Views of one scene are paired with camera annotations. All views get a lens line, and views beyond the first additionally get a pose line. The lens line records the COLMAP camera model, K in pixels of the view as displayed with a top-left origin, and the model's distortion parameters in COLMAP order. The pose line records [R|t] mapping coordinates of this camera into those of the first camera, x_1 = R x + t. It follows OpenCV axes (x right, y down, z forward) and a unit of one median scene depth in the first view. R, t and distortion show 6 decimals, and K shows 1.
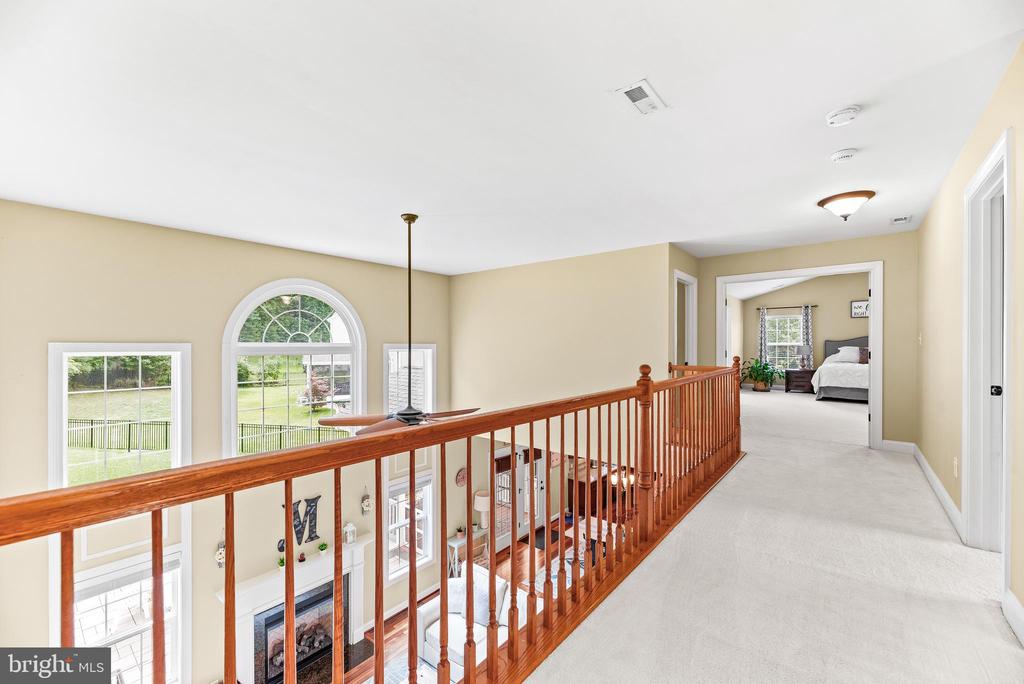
lens RADIAL K [[411.8, 0, 511.0], [0, 411.8, 346.1], [0, 0, 1]] dist [0.000400, 0.000061]
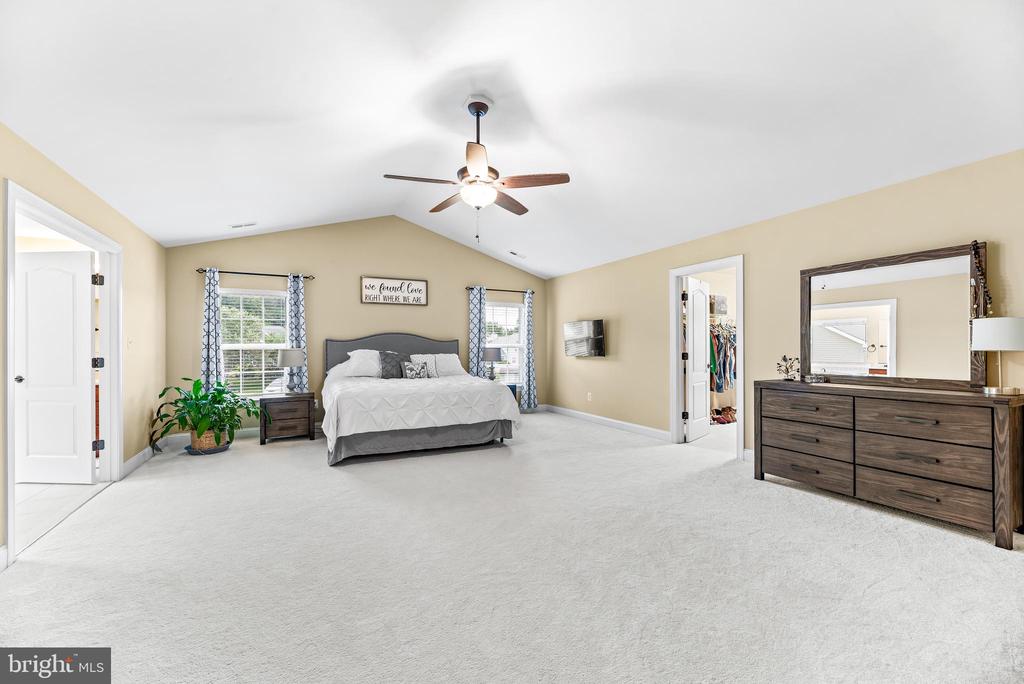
lens RADIAL K [[411.8, 0, 502.7], [0, 411.8, 346.8], [0, 0, 1]] dist [0.000400, 0.000061]
pose [[0.400359, 0.001914, 0.916356, 0.334690], [0.009093, 0.999940, -0.006062, 0.001994], [-0.916313, 0.010759, 0.400317, 0.541304]]
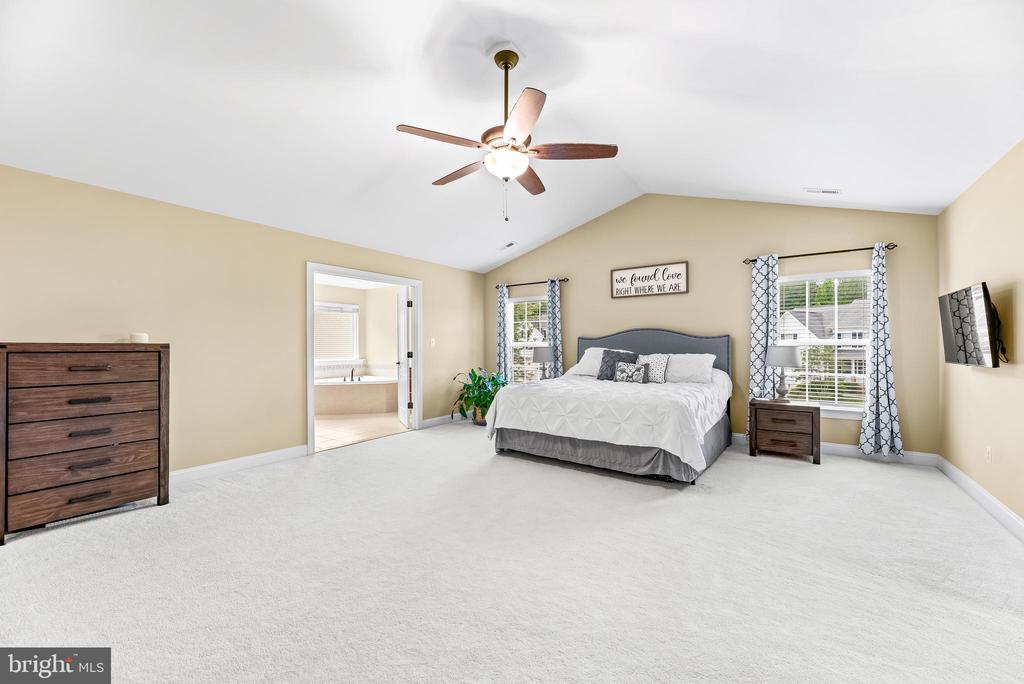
lens RADIAL K [[411.8, 0, 506.6], [0, 411.8, 347.6], [0, 0, 1]] dist [0.000400, 0.000061]
pose [[0.996635, -0.001721, 0.081955, 0.606874], [0.001863, 0.999997, -0.001657, 0.001364], [-0.081952, 0.001804, 0.996635, 0.416064]]
